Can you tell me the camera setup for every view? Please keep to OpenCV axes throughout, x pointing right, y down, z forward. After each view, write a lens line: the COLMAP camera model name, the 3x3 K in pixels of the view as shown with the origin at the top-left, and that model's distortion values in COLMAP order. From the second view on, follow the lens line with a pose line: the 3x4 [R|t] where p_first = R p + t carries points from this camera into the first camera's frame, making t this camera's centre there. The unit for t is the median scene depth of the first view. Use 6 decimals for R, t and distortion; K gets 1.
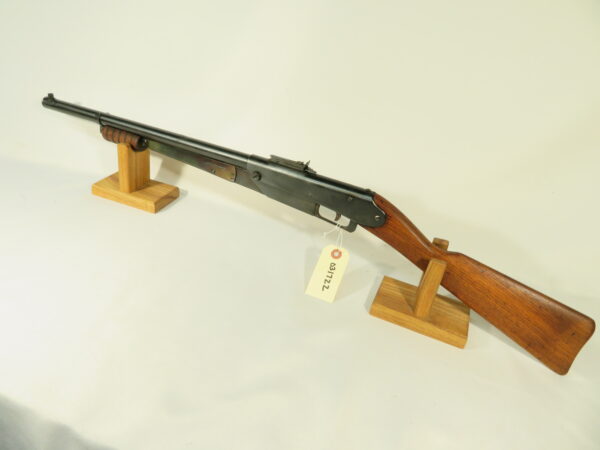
lens RADIAL K [[437.9, 0, 300.0], [0, 437.9, 225.0], [0, 0, 1]] dist [-0.008433, 0.004258]
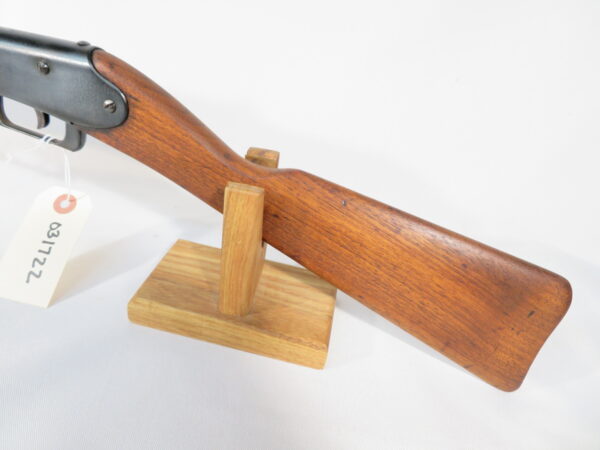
lens RADIAL K [[437.9, 0, 300.0], [0, 437.9, 225.0], [0, 0, 1]] dist [-0.008433, 0.004258]
pose [[0.976195, -0.094358, 0.195294, 0.249368], [0.085907, 0.994981, 0.051317, 0.090327], [-0.199156, -0.033318, 0.979401, 0.496015]]
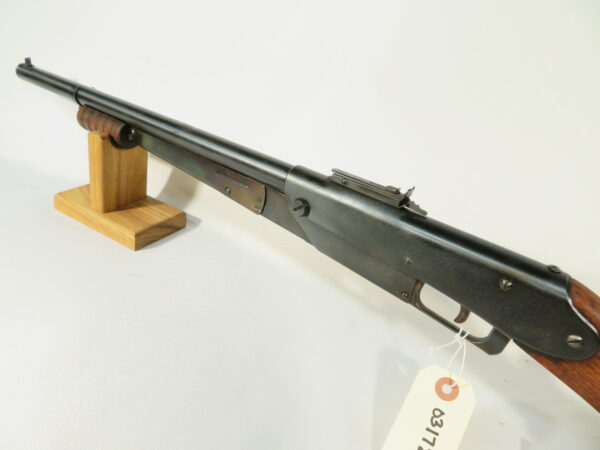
lens RADIAL K [[437.9, 0, 300.0], [0, 437.9, 225.0], [0, 0, 1]] dist [-0.008433, 0.004258]
pose [[0.982740, 0.111854, -0.147345, -0.023925], [-0.123049, 0.989988, -0.069163, -0.058843], [0.138134, 0.086099, 0.986664, 0.520751]]
